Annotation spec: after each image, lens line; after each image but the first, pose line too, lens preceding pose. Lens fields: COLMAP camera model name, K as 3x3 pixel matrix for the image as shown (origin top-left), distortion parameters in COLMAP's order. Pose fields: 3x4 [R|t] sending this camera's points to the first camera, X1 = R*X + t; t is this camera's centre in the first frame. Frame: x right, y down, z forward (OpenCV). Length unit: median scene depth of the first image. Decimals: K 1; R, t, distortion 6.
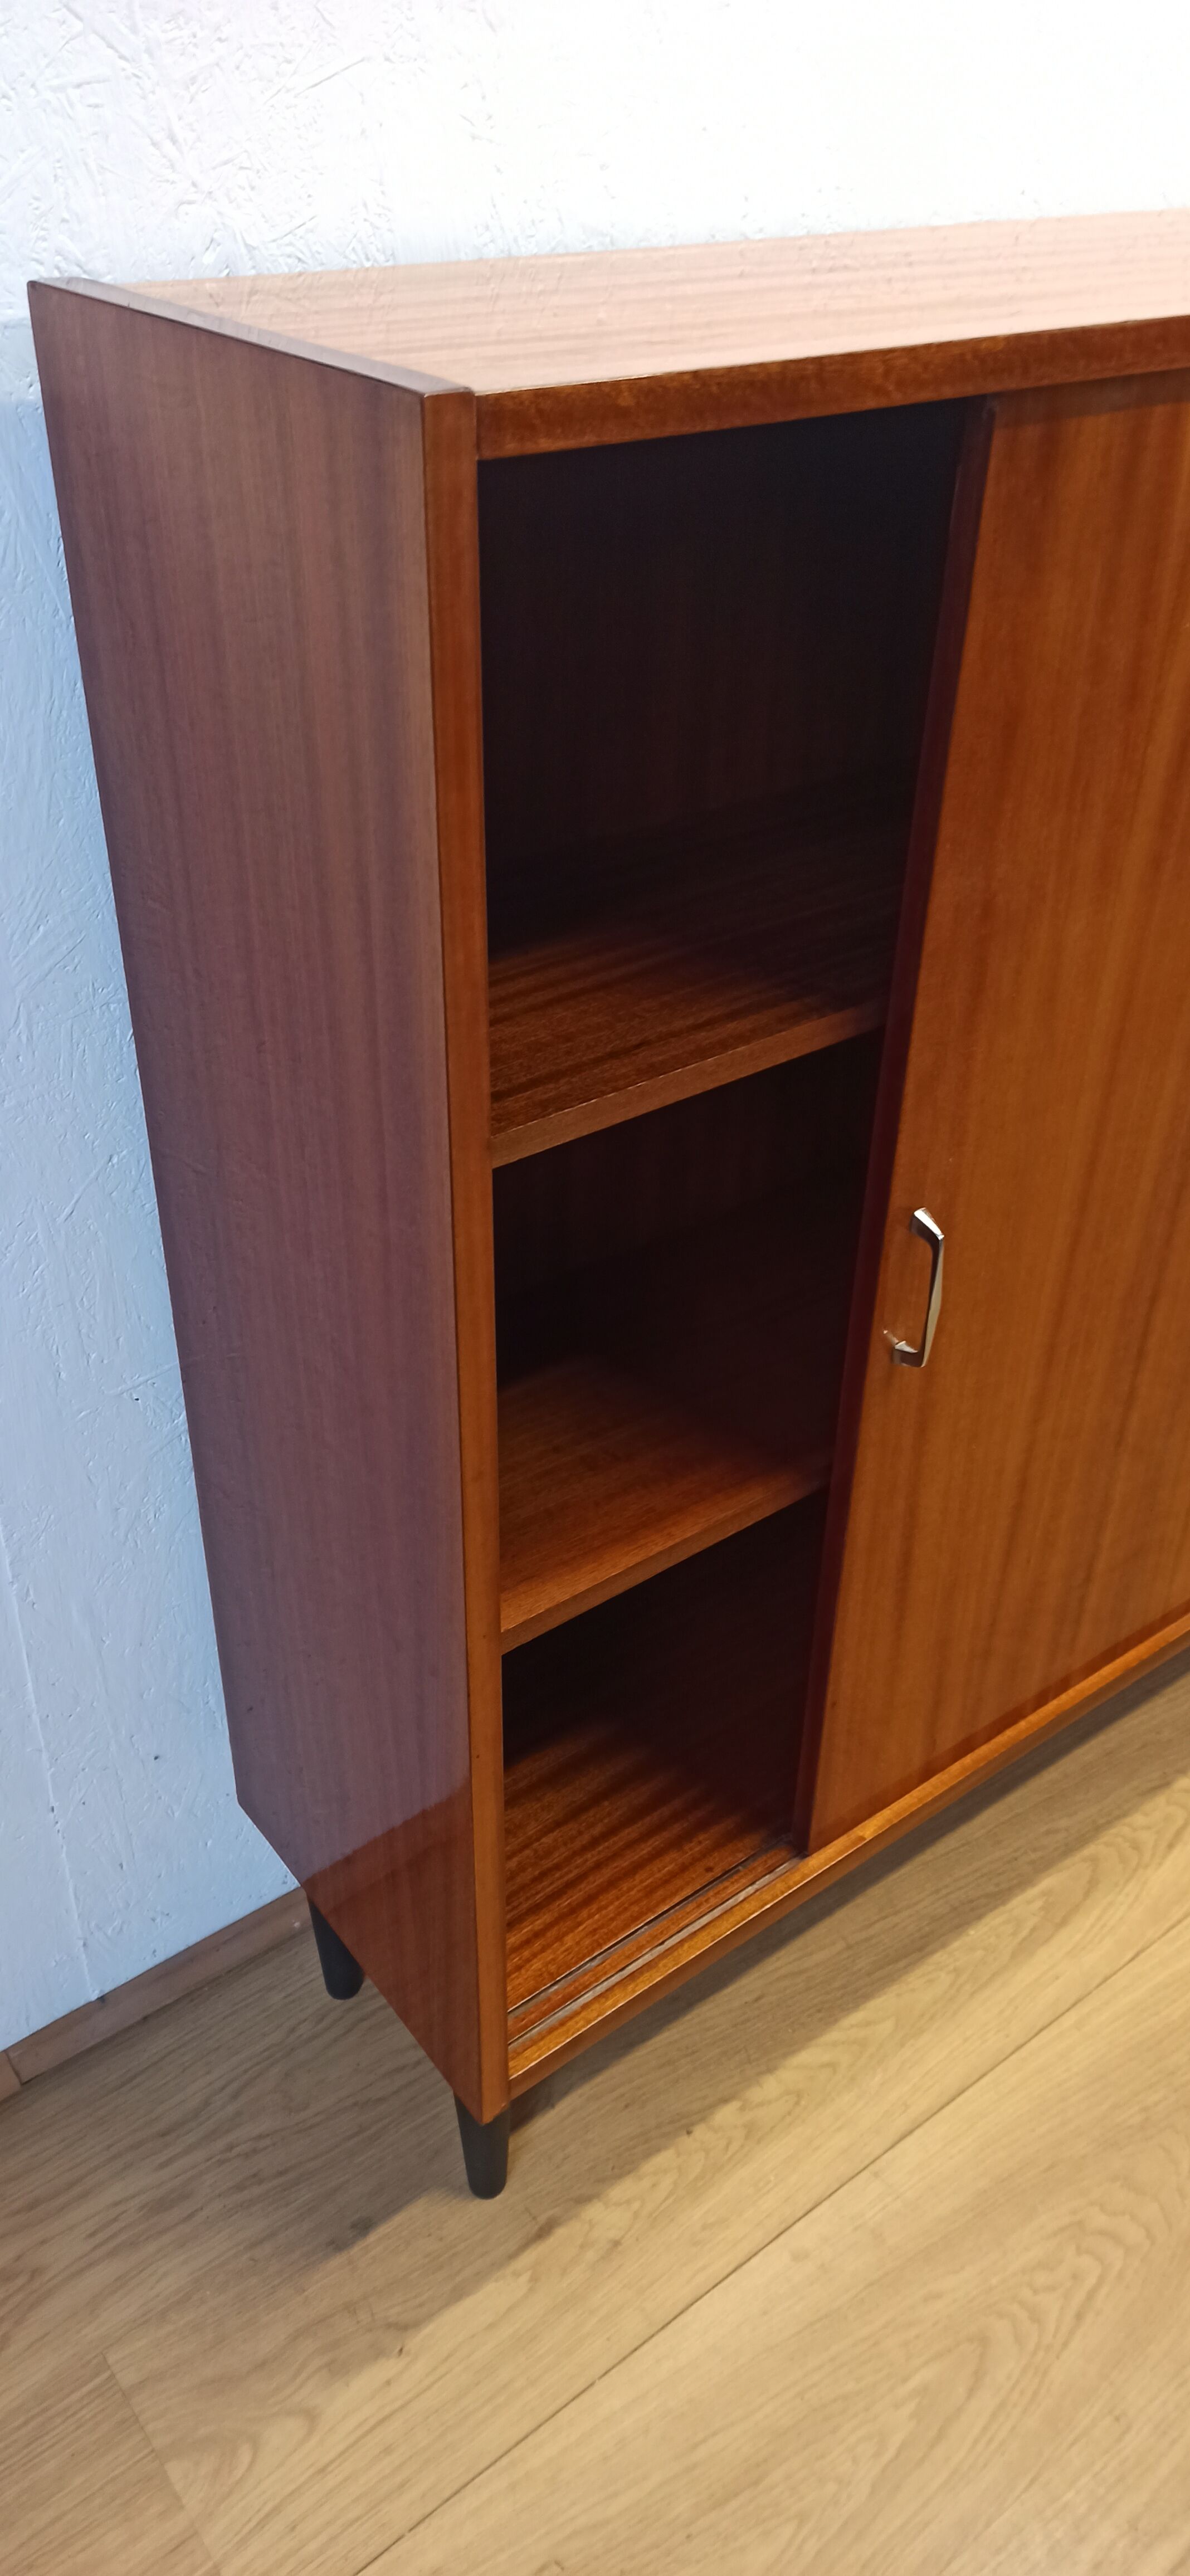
lens RADIAL K [[1945.5, 0, 575.9], [0, 1945.5, 1279.2], [0, 0, 1]] dist [0.050715, -0.052284]
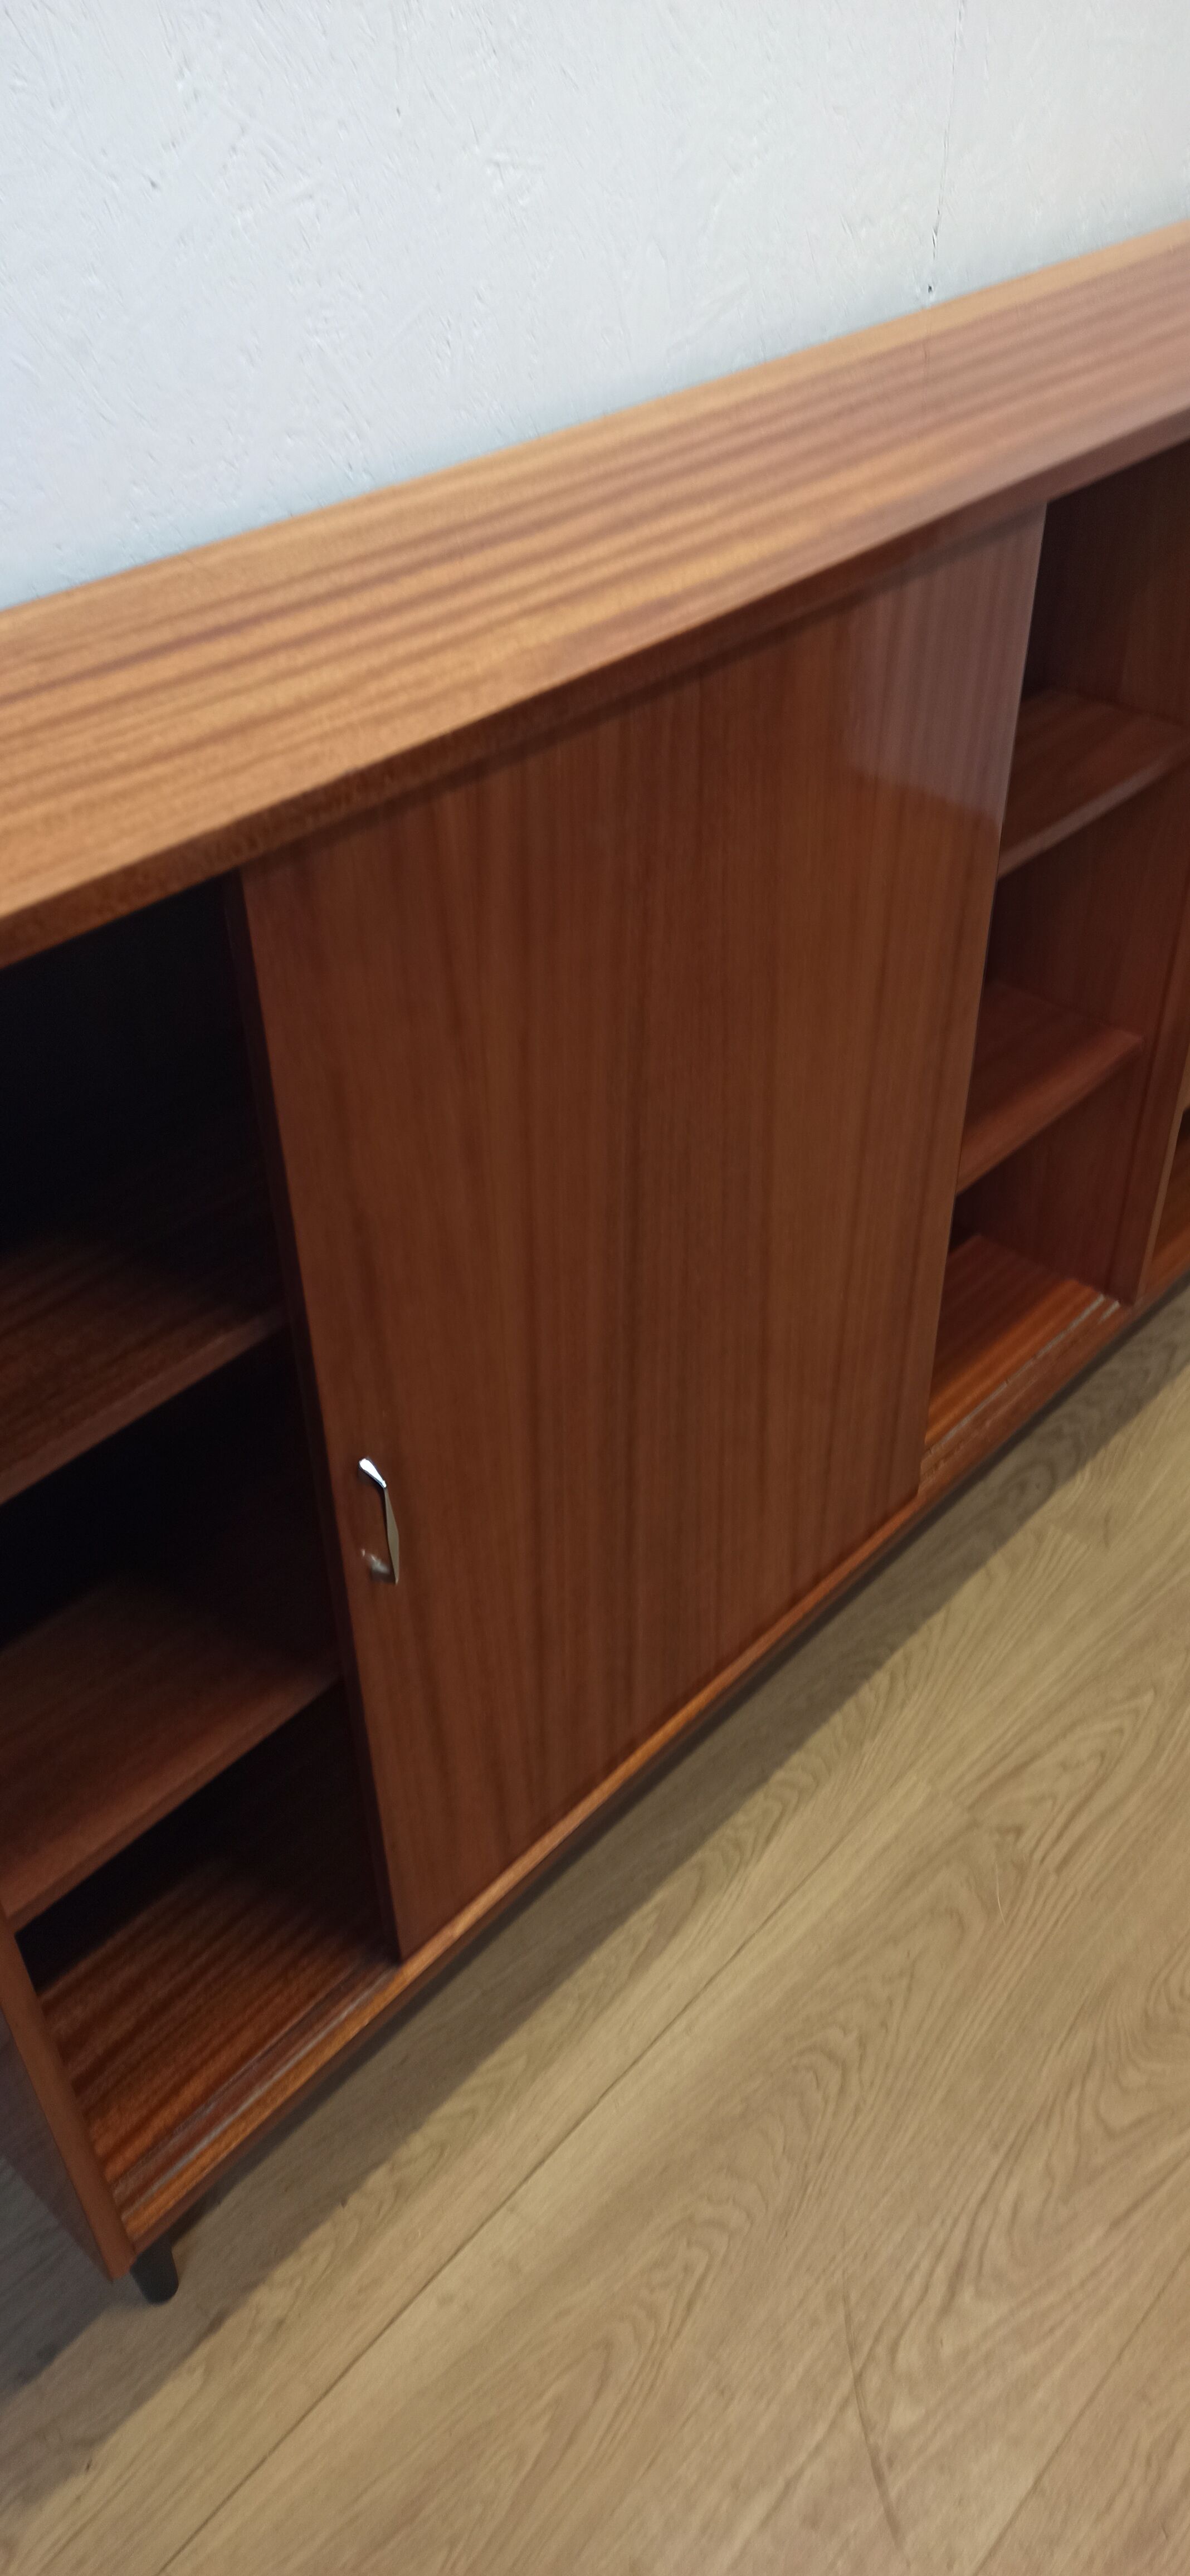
lens RADIAL K [[1945.5, 0, 614.8], [0, 1945.5, 1273.2], [0, 0, 1]] dist [0.050715, -0.052284]
pose [[0.983014, -0.137510, 0.121554, 0.160608], [0.126869, 0.987703, 0.091357, -0.182350], [-0.132621, -0.074384, 0.988372, -0.084957]]
